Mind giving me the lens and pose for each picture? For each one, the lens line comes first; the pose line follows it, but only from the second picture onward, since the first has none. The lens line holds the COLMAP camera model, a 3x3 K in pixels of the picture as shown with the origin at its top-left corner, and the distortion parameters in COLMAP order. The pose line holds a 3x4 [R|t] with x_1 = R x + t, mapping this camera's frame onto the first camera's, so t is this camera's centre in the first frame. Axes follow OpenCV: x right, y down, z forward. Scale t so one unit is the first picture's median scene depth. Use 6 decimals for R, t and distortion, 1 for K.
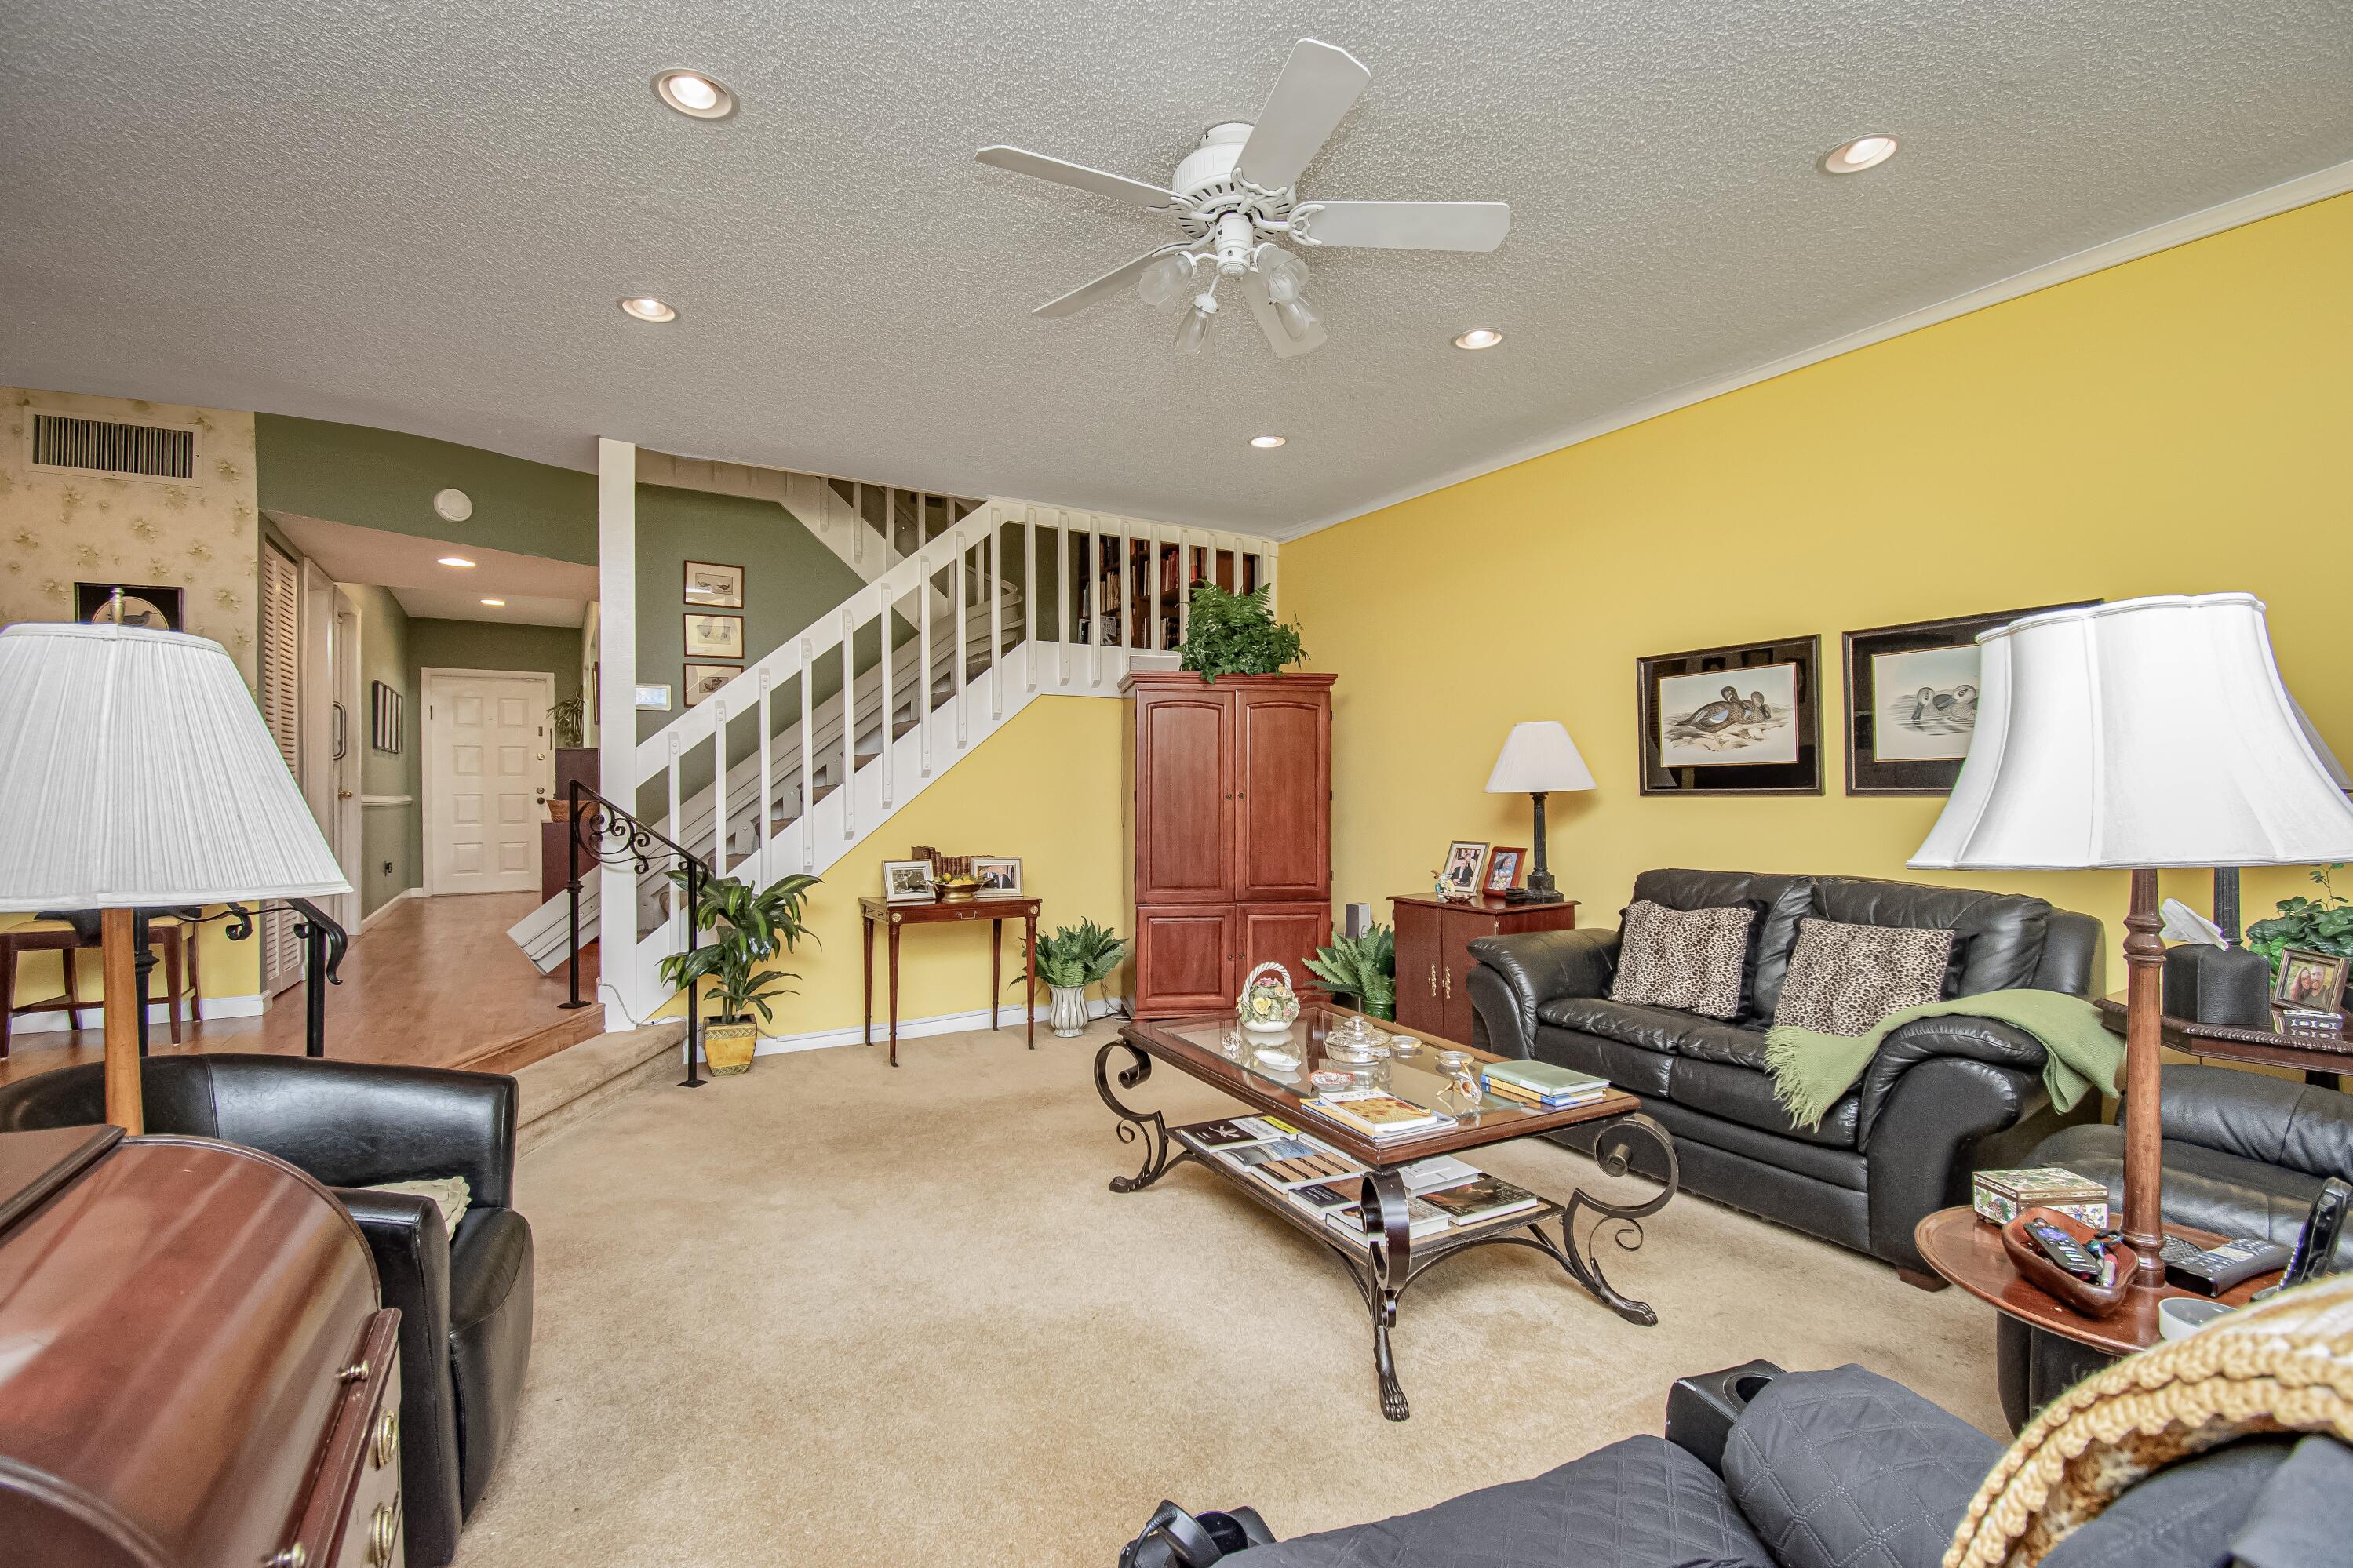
lens RADIAL K [[1062.2, 0, 1159.3], [0, 1062.2, 783.9], [0, 0, 1]] dist [0.014149, -0.020318]
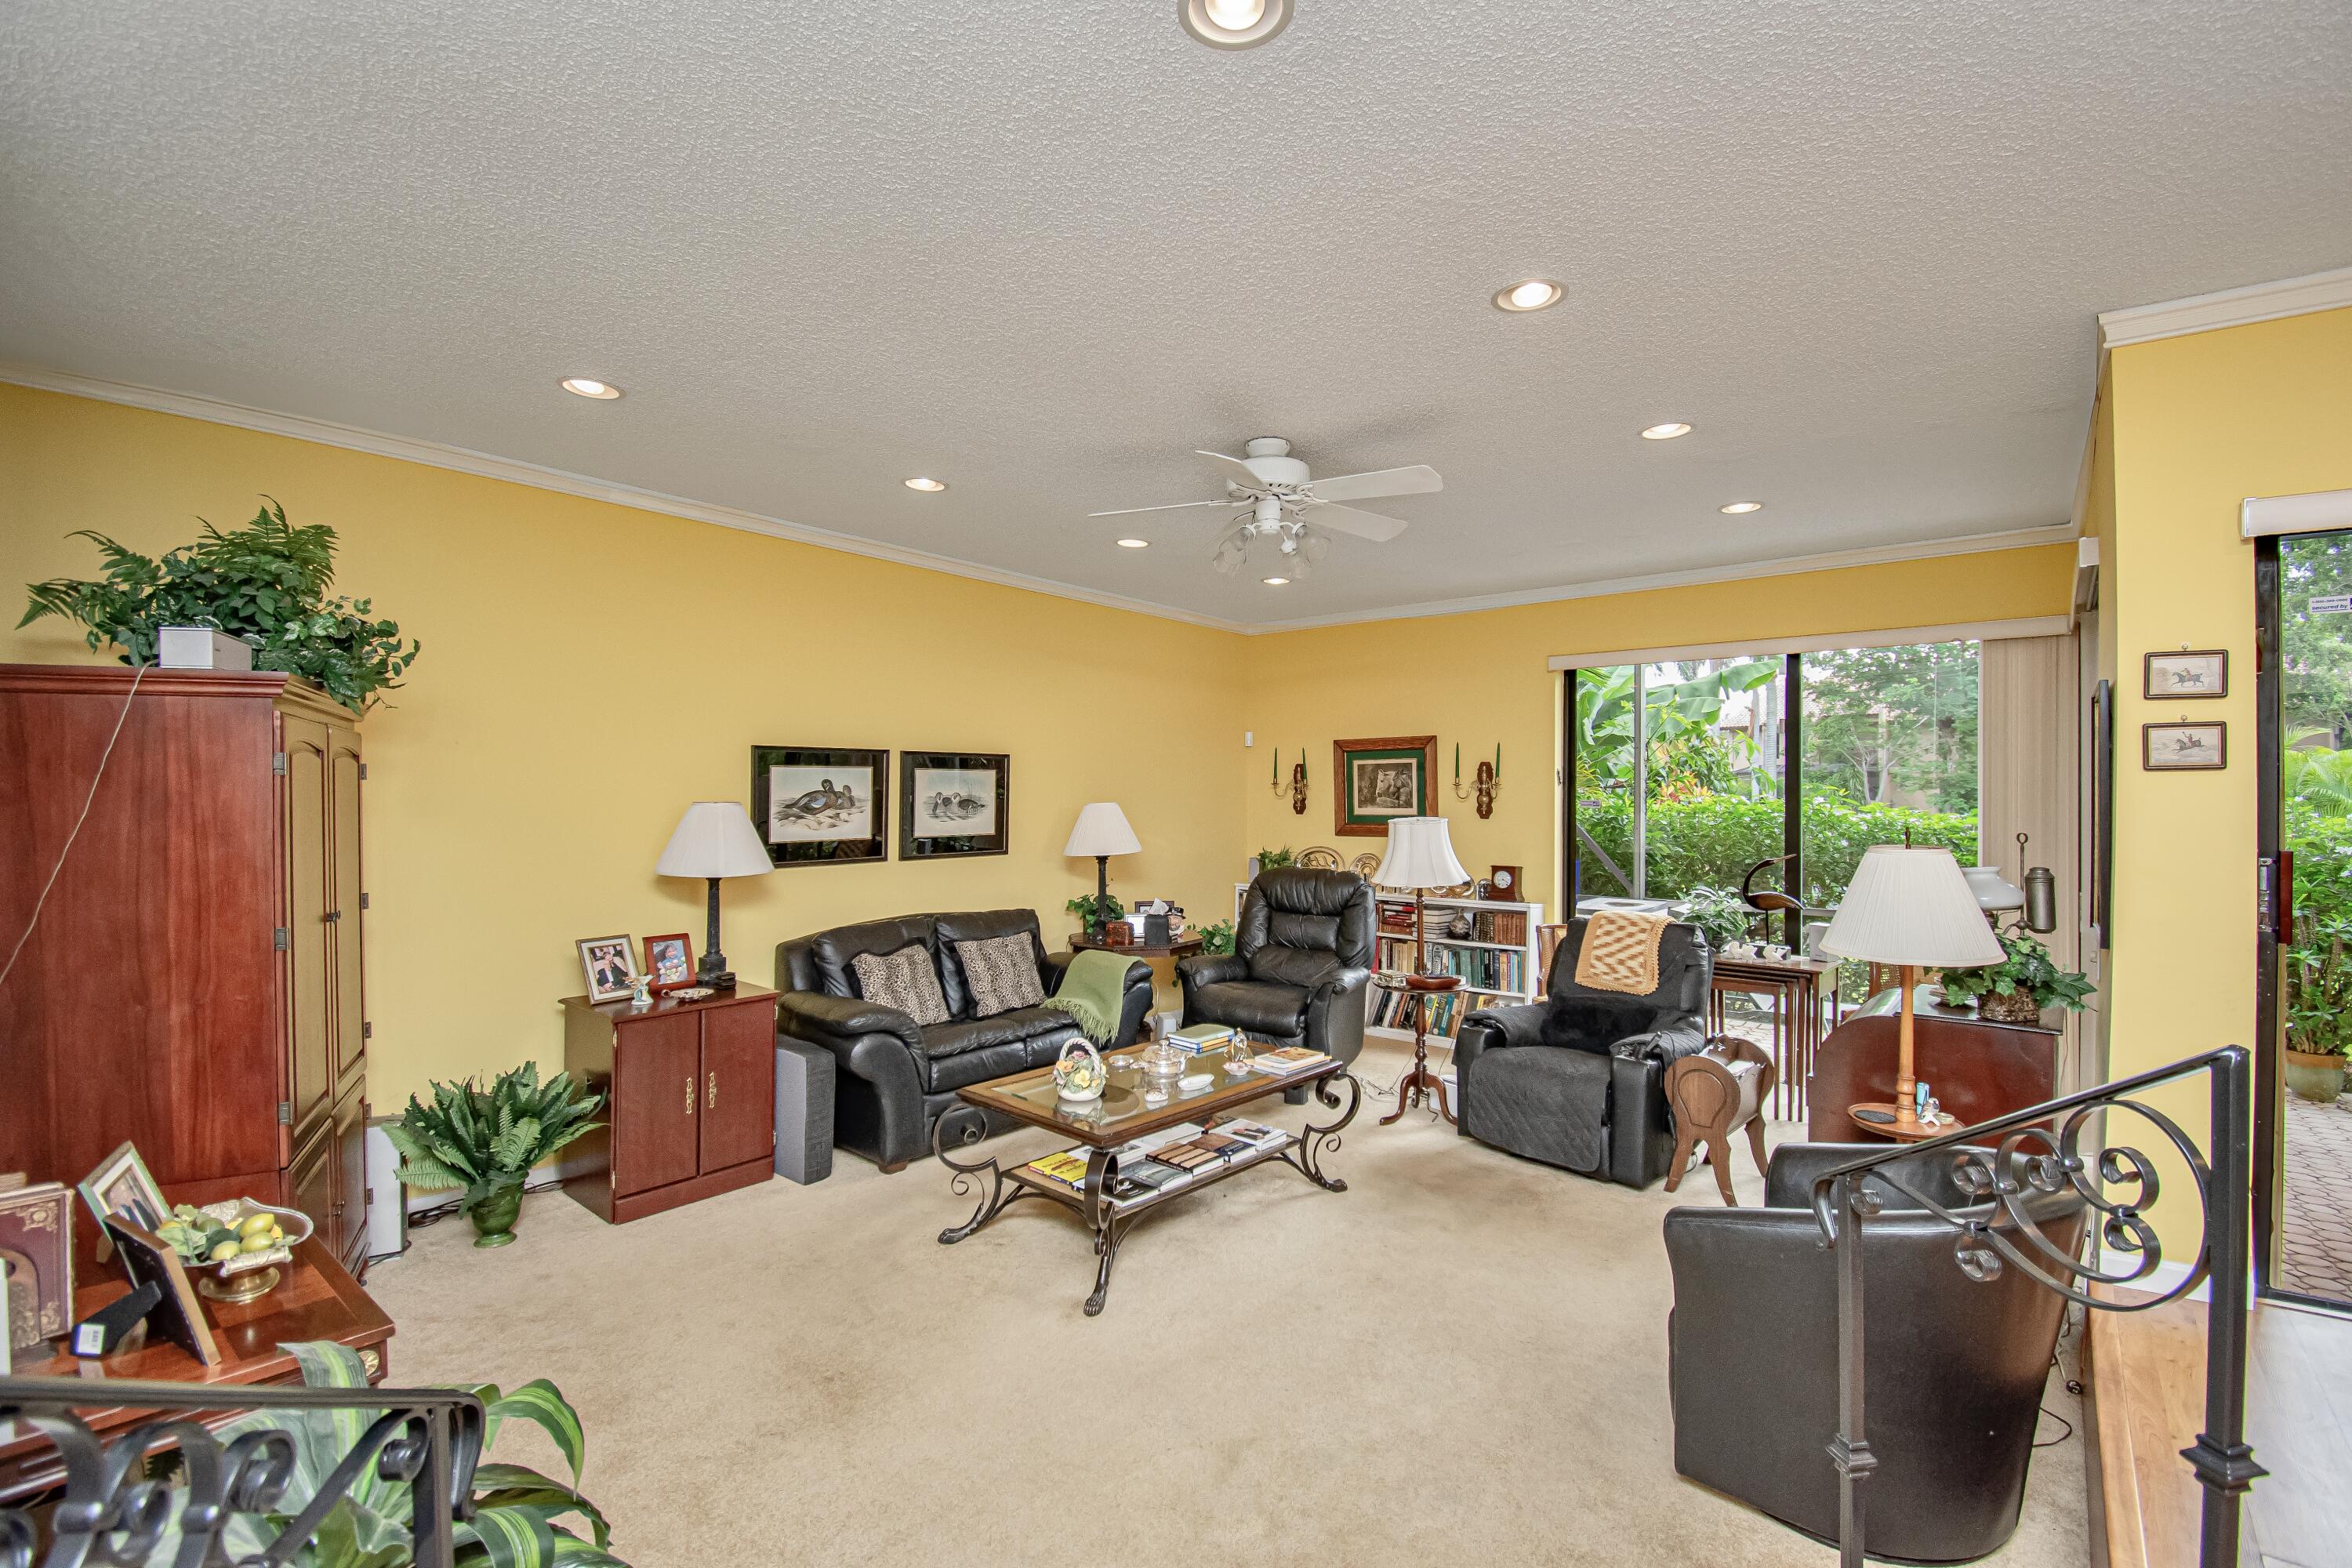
lens RADIAL K [[1061.9, 0, 1184.4], [0, 1061.9, 790.3], [0, 0, 1]] dist [0.014149, -0.020318]
pose [[-0.364647, 0.003241, 0.931140, -0.784461], [-0.009011, 0.999935, -0.007009, -0.071850], [-0.931102, -0.010947, -0.364594, 1.043902]]
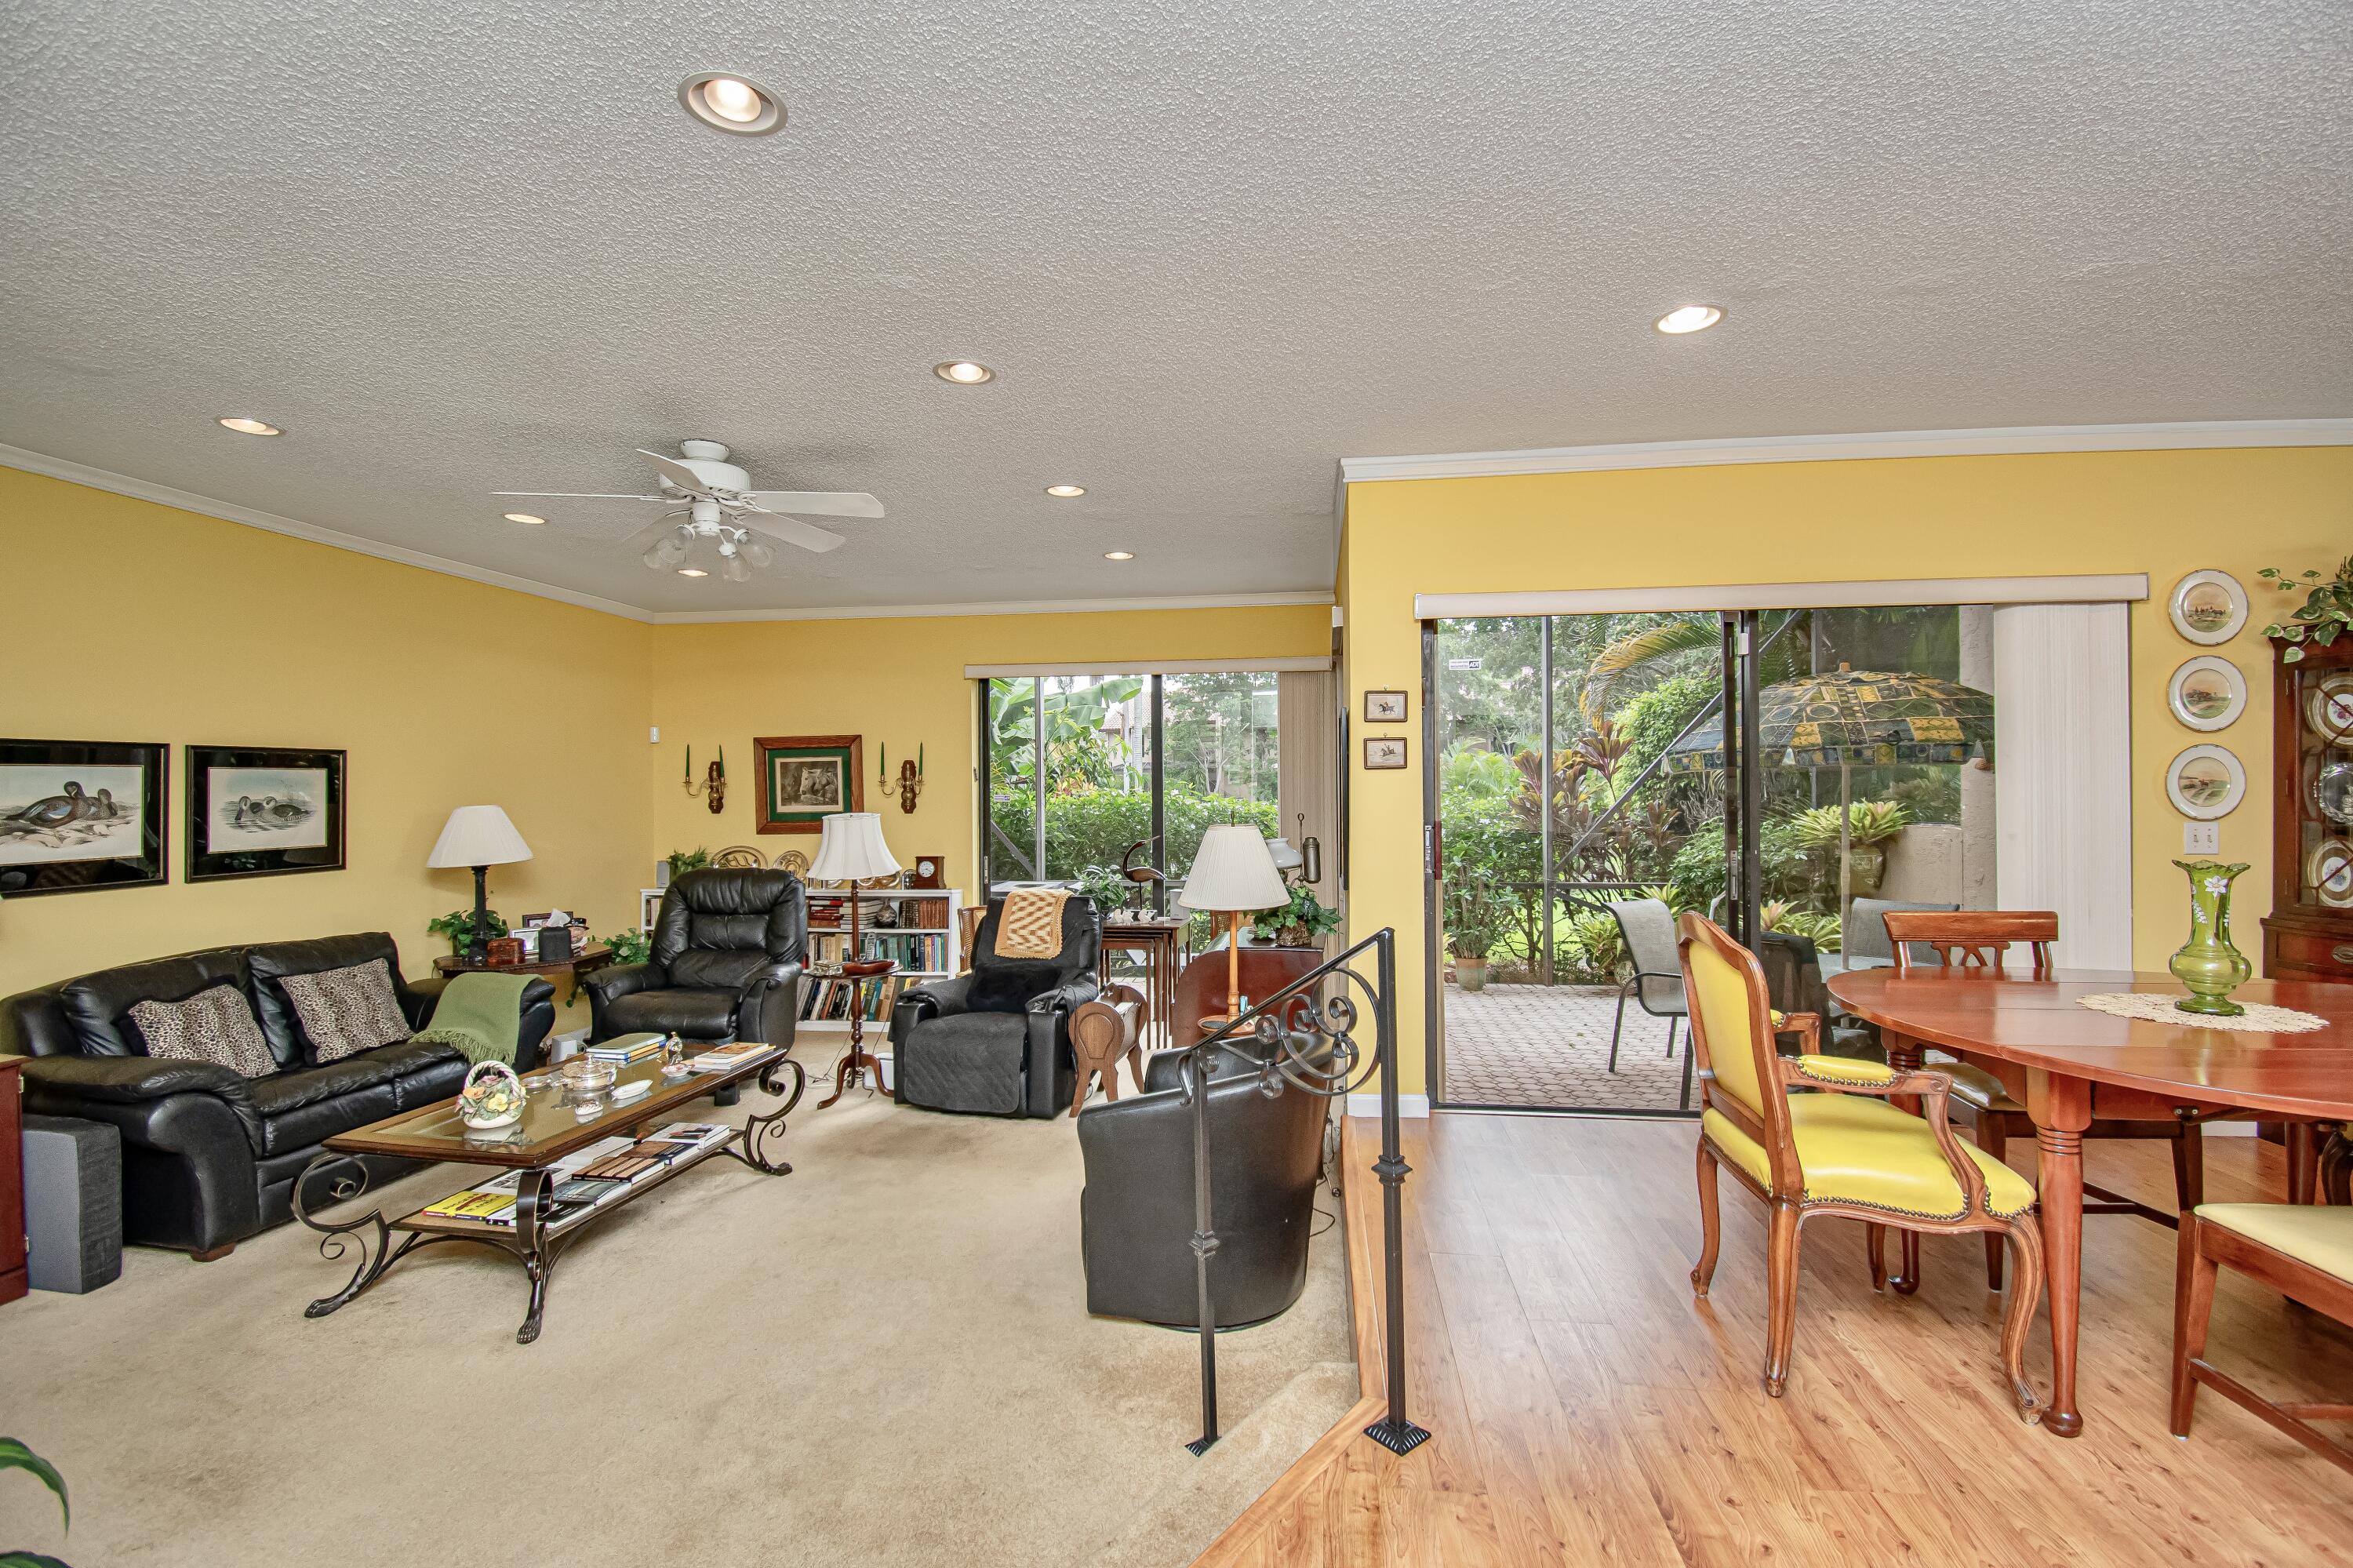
lens RADIAL K [[1062.4, 0, 1196.7], [0, 1062.4, 788.5], [0, 0, 1]] dist [0.014149, -0.020318]
pose [[-0.802578, 0.008925, 0.596481, -0.853187], [0.006477, 0.999960, -0.006248, -0.070872], [-0.596512, -0.001151, -0.802603, 1.135860]]
